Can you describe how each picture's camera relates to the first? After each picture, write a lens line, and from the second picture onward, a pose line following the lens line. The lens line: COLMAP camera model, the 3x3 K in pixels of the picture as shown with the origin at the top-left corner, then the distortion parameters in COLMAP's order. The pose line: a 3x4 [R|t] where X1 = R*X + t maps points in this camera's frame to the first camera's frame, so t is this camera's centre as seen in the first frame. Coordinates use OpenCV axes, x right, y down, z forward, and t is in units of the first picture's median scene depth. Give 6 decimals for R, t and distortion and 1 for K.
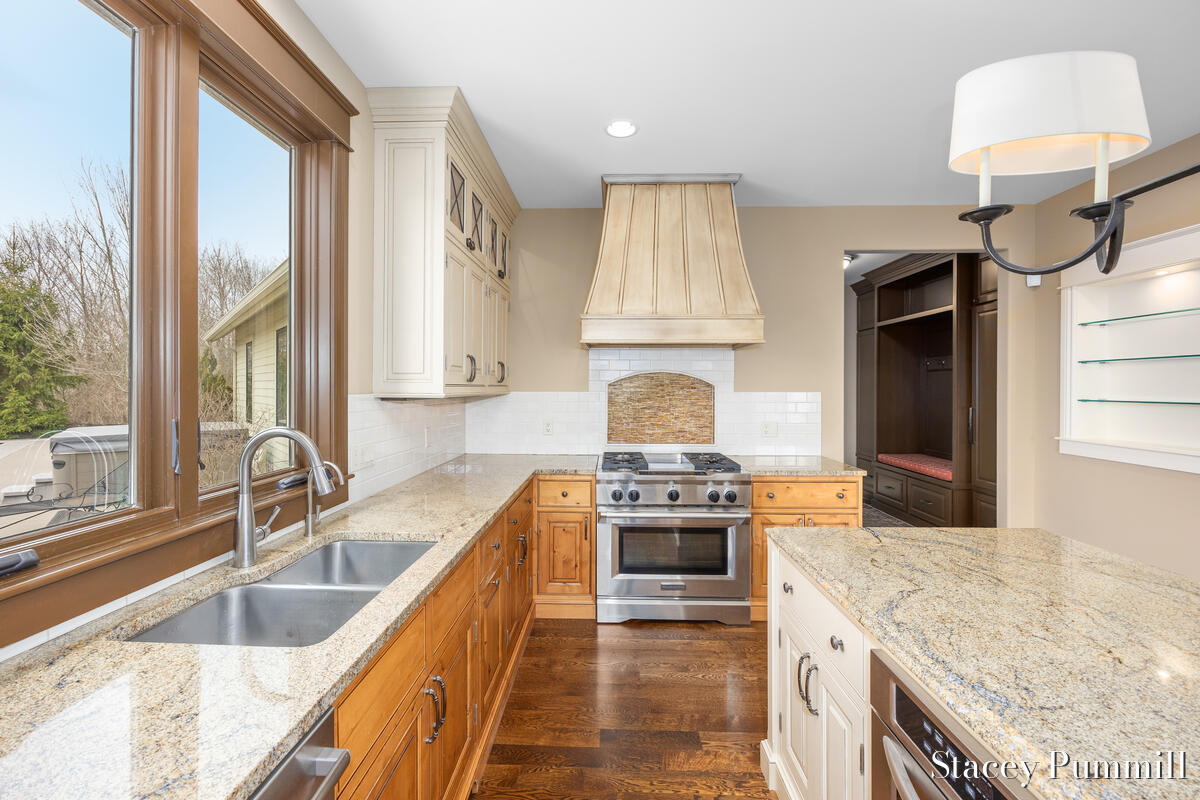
lens RADIAL K [[484.4, 0, 597.1], [0, 484.4, 389.4], [0, 0, 1]] dist [0.005523, -0.000533]
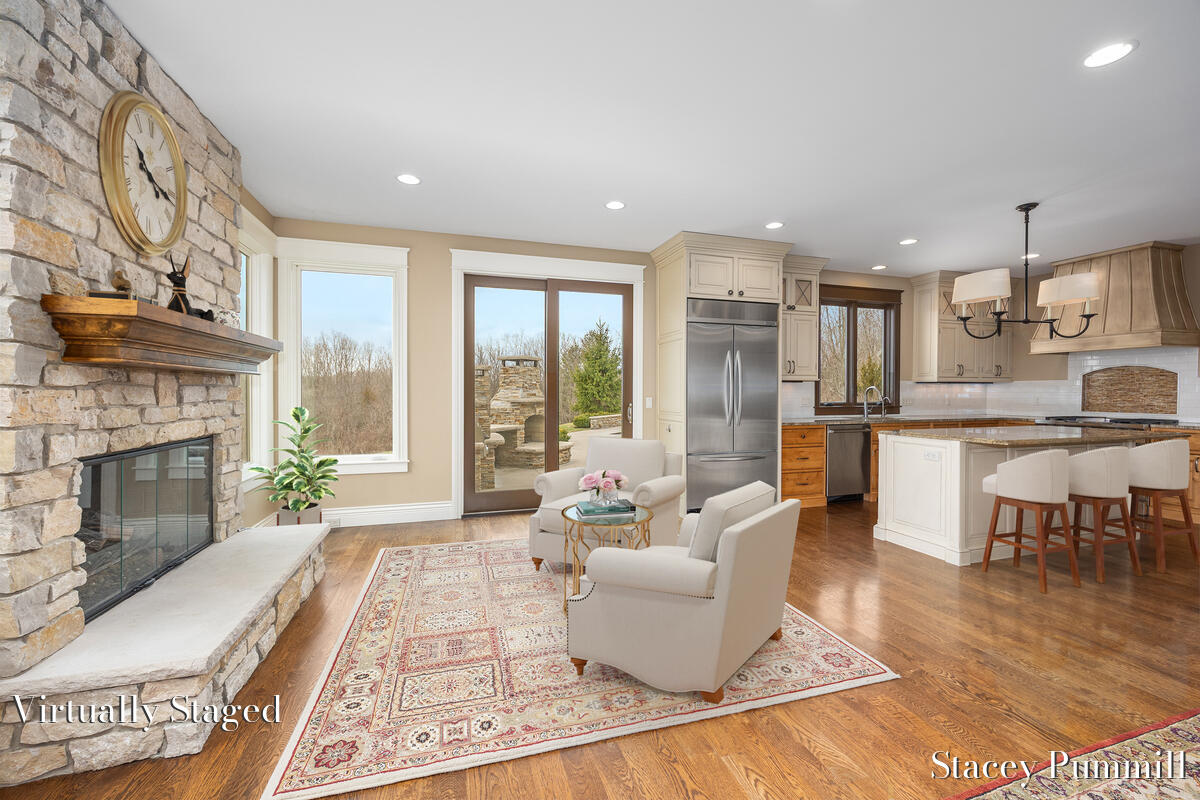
lens RADIAL K [[484.4, 0, 597.8], [0, 484.4, 394.2], [0, 0, 1]] dist [0.005523, -0.000533]
pose [[0.317643, 0.006631, -0.948187, 1.286981], [-0.003459, 0.999977, 0.005834, 0.061354], [0.948204, 0.001427, 0.317659, -1.297121]]
